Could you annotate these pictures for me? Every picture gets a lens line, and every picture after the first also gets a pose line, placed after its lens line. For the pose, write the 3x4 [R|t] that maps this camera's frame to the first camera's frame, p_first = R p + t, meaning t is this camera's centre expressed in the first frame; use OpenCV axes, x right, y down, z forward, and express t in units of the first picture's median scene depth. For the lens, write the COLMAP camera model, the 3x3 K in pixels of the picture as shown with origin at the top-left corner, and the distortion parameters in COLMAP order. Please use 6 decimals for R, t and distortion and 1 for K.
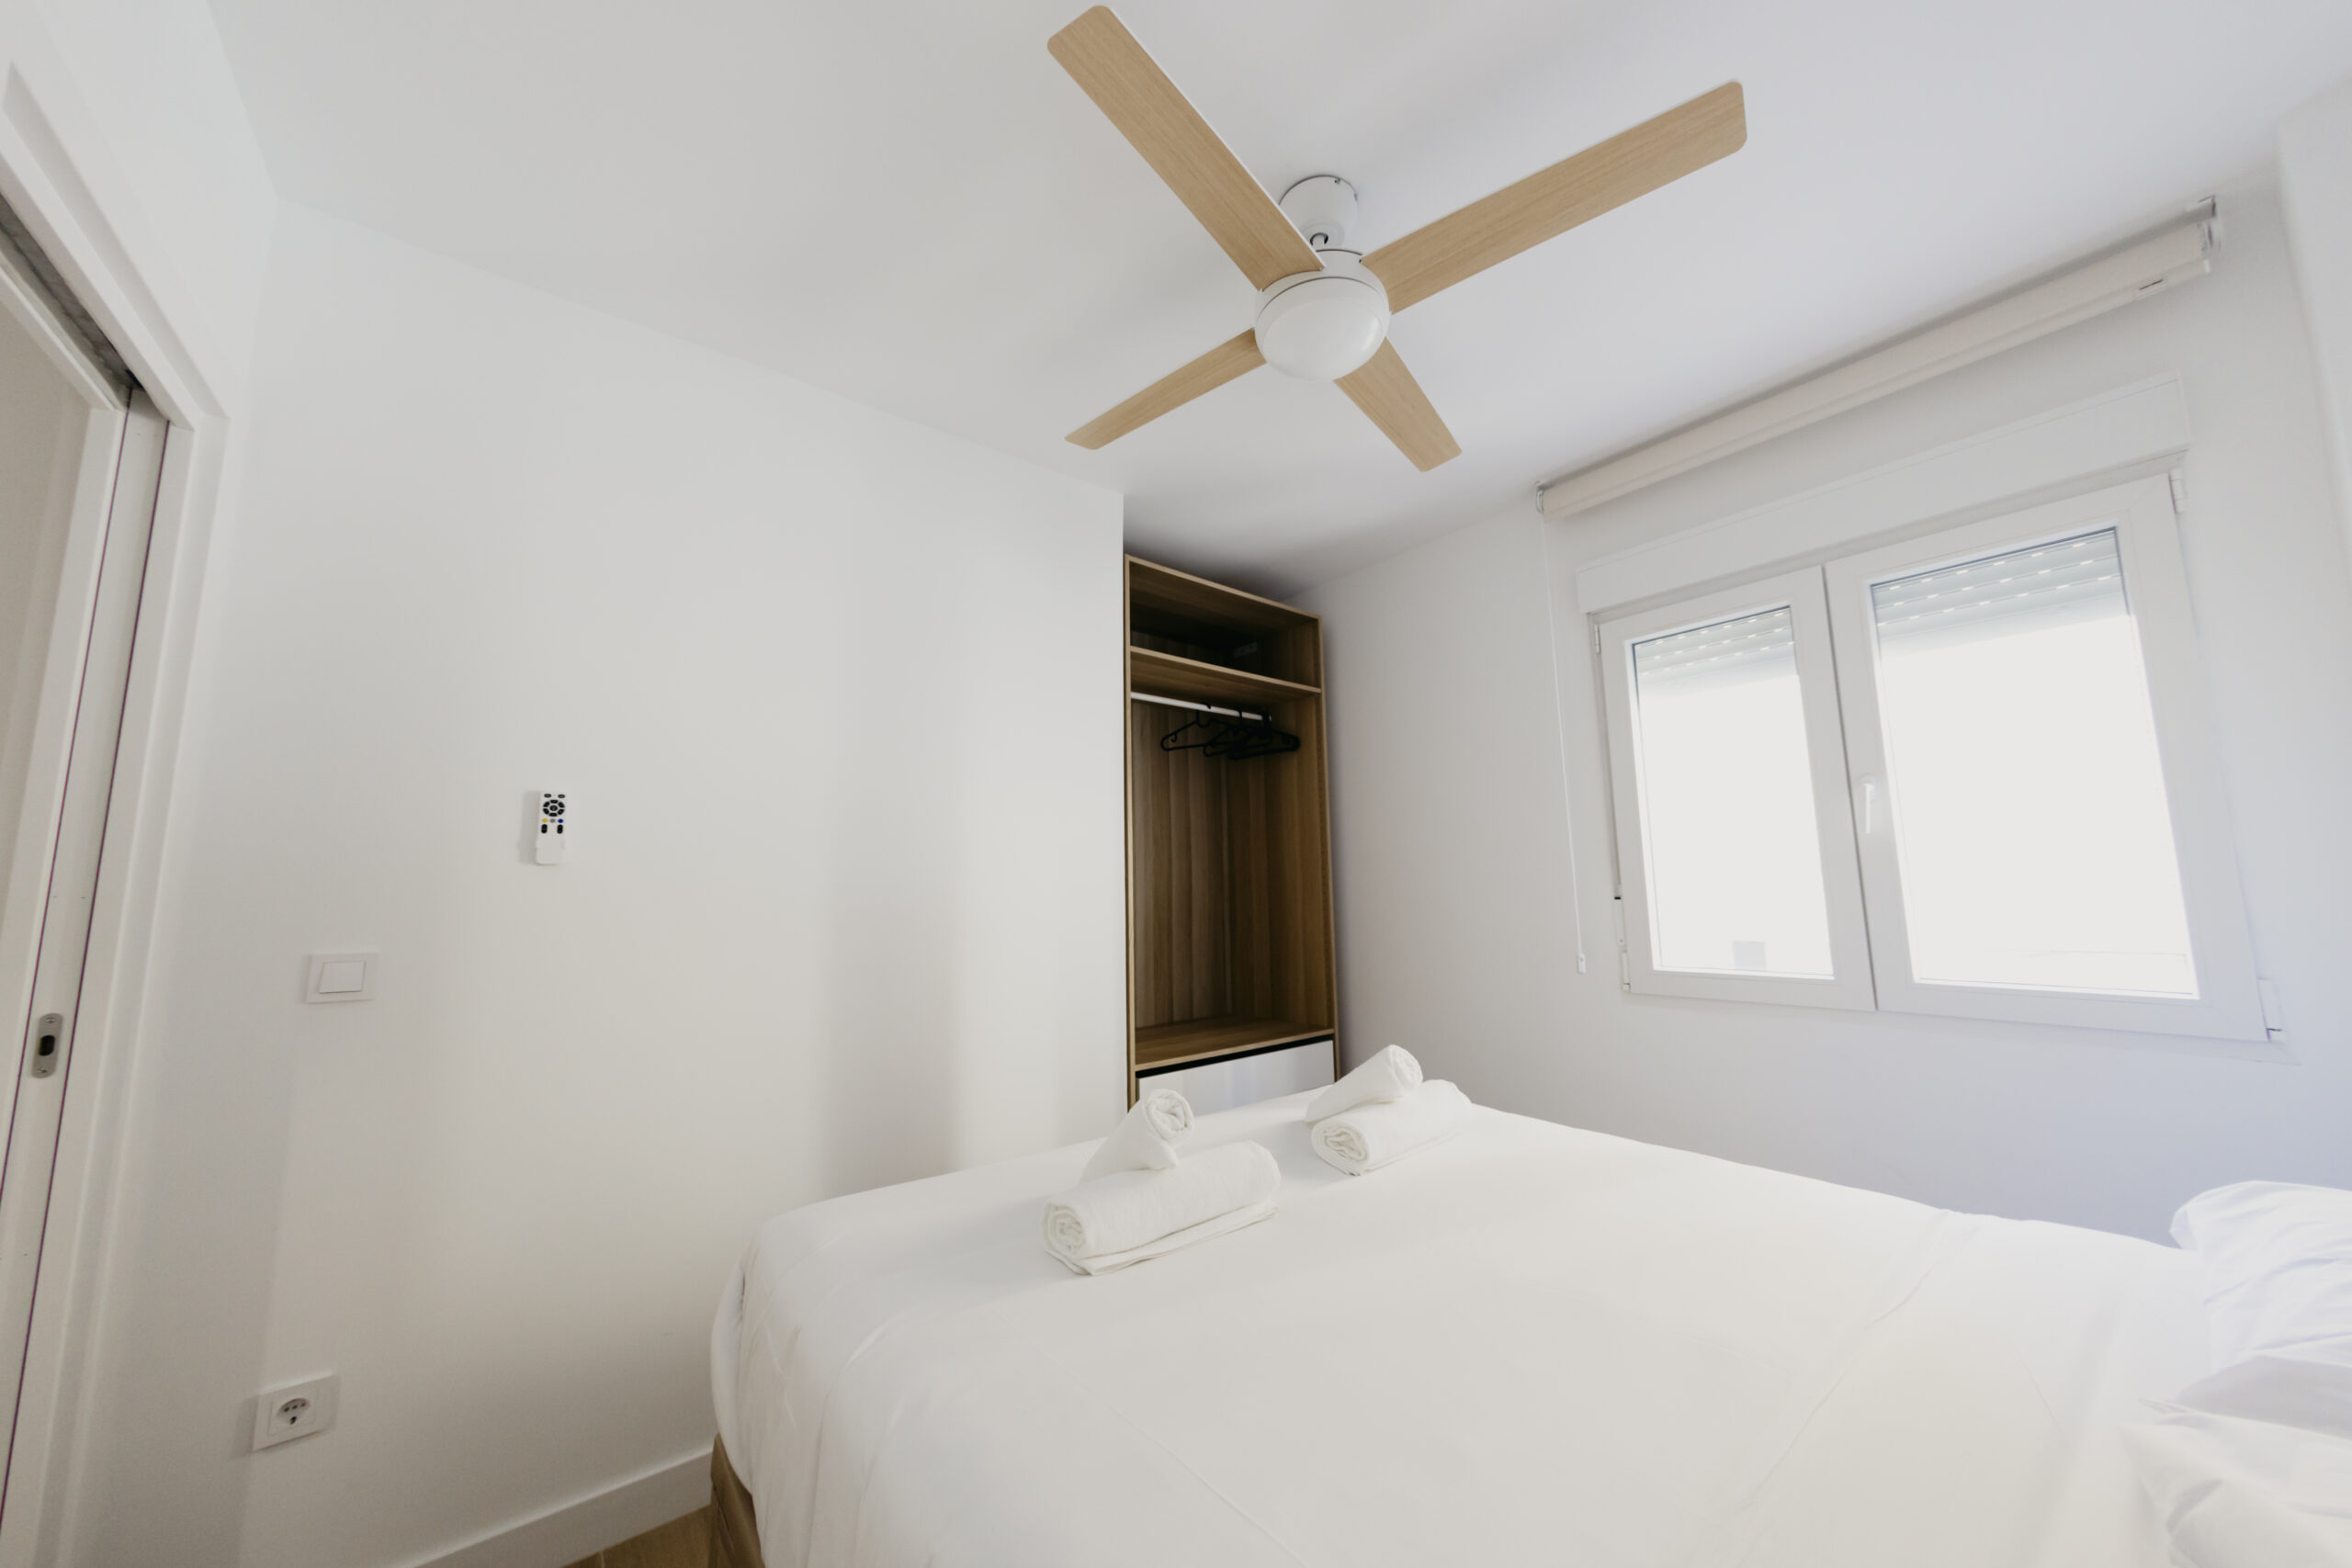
lens RADIAL K [[780.5, 0, 1169.5], [0, 780.5, 798.7], [0, 0, 1]] dist [0.000649, -0.000049]
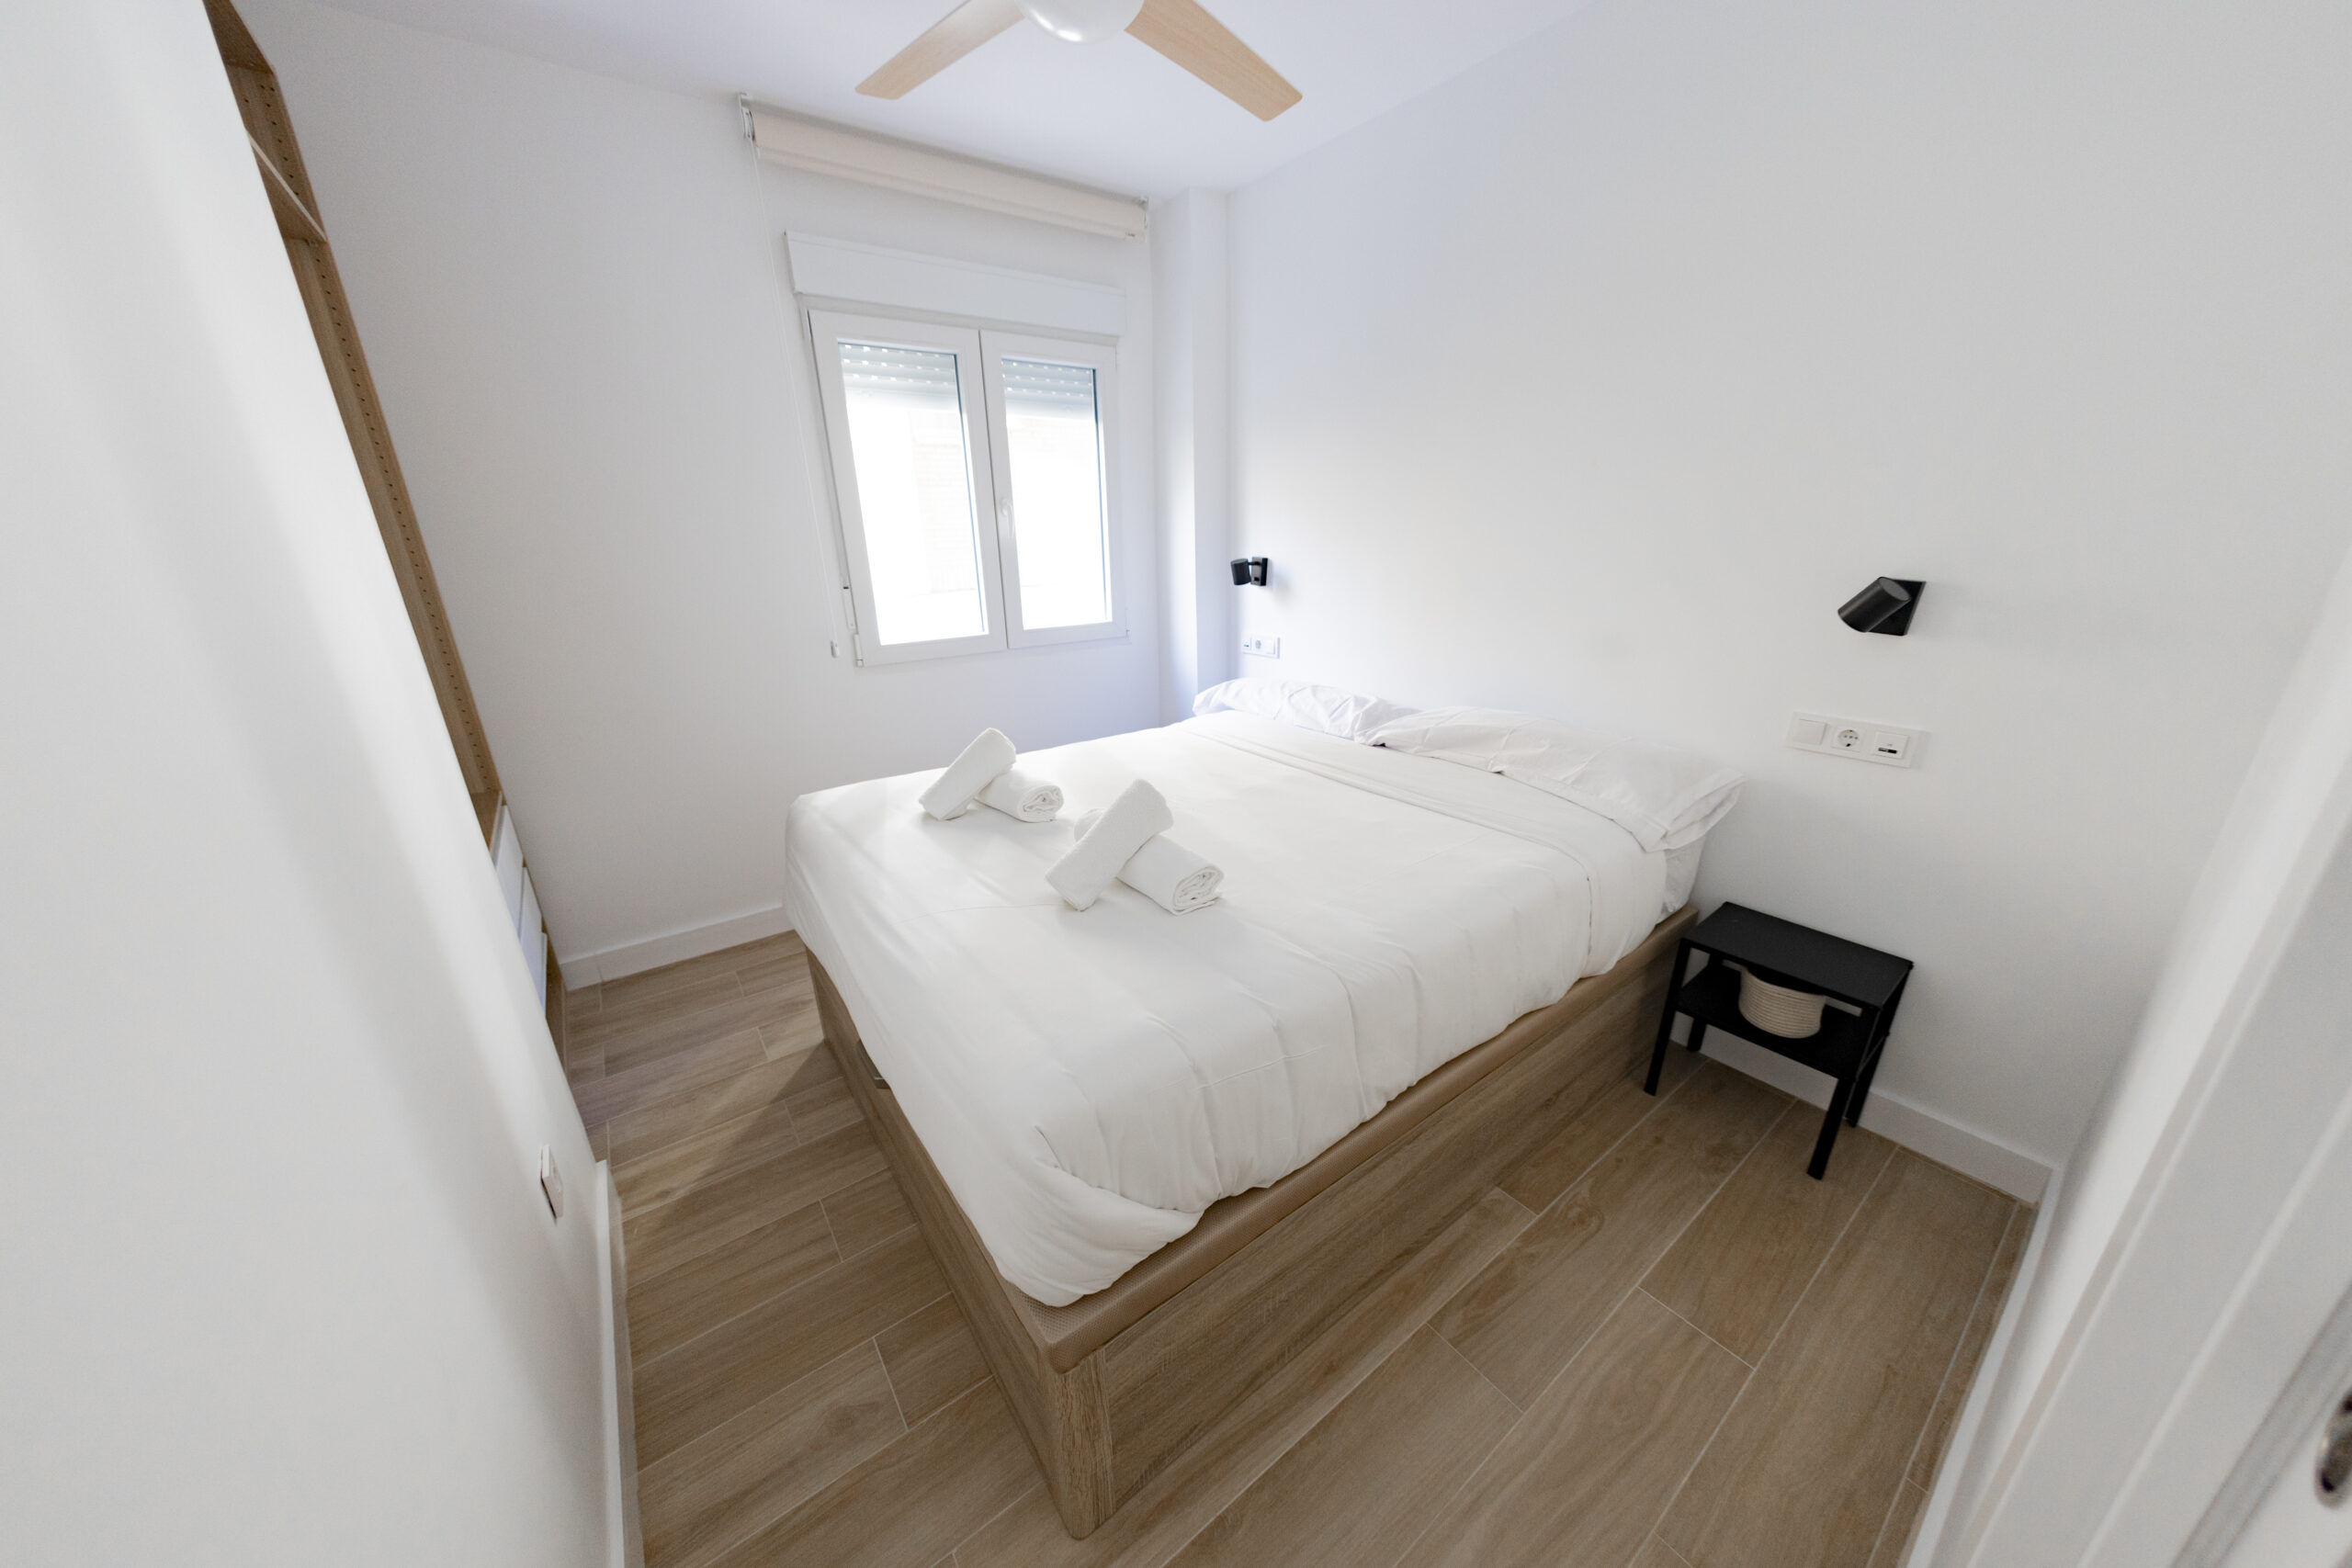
lens RADIAL K [[780.5, 0, 1169.5], [0, 780.5, 798.7], [0, 0, 1]] dist [0.000649, -0.000049]
pose [[0.054322, -0.316978, 0.946876, -0.707740], [-0.100084, 0.941772, 0.321011, 0.001619], [-0.993495, -0.112205, 0.019435, 0.548354]]
